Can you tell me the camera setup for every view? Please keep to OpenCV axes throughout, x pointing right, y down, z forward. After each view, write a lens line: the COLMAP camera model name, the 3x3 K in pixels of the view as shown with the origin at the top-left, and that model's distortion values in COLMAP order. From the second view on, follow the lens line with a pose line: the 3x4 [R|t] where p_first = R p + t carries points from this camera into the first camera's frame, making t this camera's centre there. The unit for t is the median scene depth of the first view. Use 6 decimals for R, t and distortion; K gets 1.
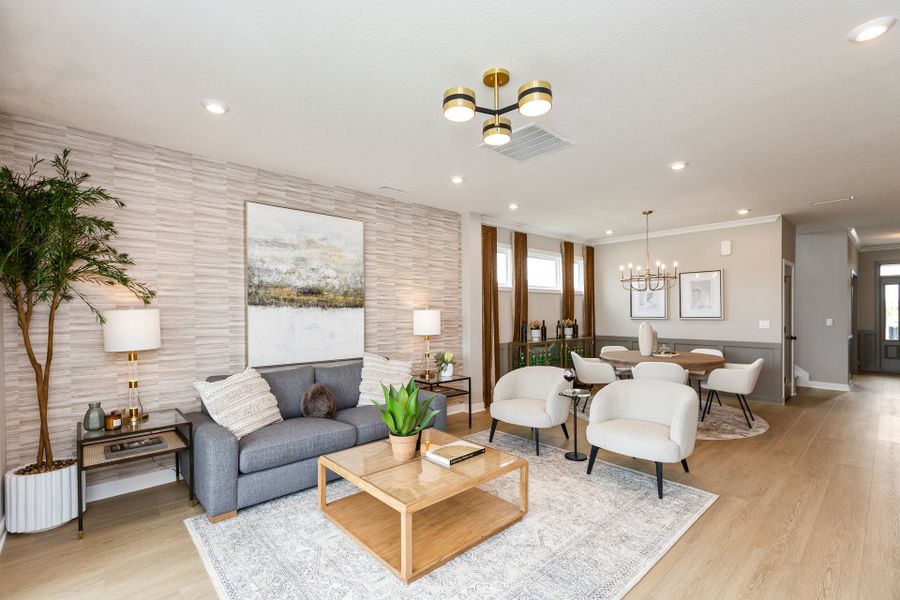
lens RADIAL K [[408.4, 0, 457.6], [0, 408.4, 311.4], [0, 0, 1]] dist [0.002376, -0.001349]
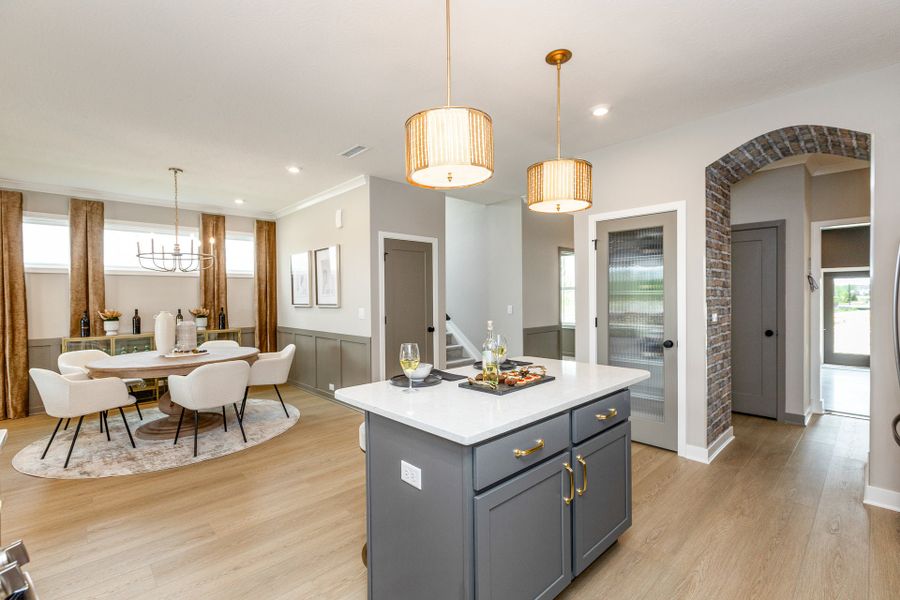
lens RADIAL K [[408.4, 0, 450.2], [0, 408.4, 298.0], [0, 0, 1]] dist [0.002376, -0.001349]
pose [[0.999873, -0.003895, 0.015481, 0.839683], [0.003864, 0.999990, 0.002044, 0.000099], [-0.015489, -0.001984, 0.999878, 0.184438]]
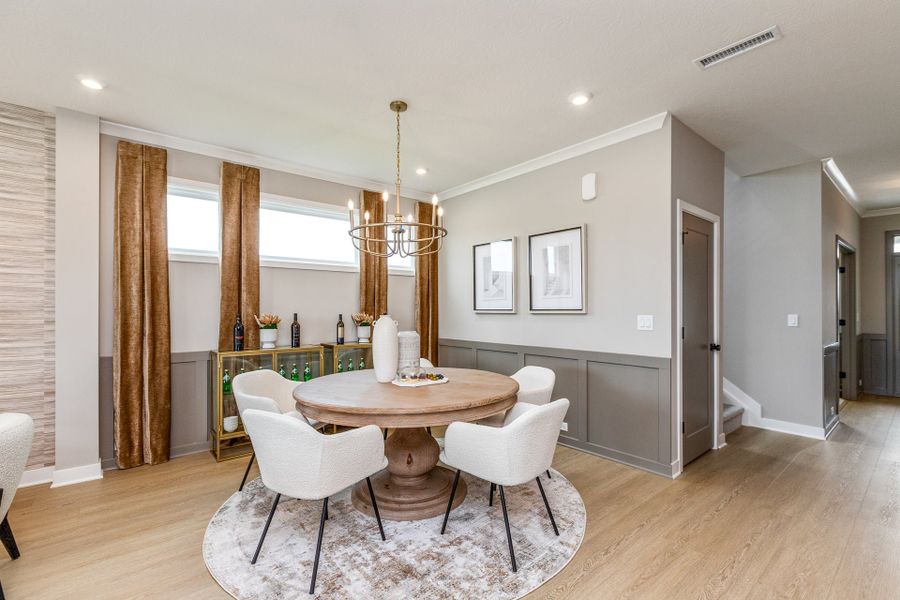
lens RADIAL K [[408.4, 0, 455.1], [0, 408.4, 305.5], [0, 0, 1]] dist [0.002376, -0.001349]
pose [[0.998928, 0.005443, -0.045980, 0.485001], [-0.005873, 0.999940, -0.009206, 0.014225], [0.045927, 0.009467, 0.998900, 0.416899]]
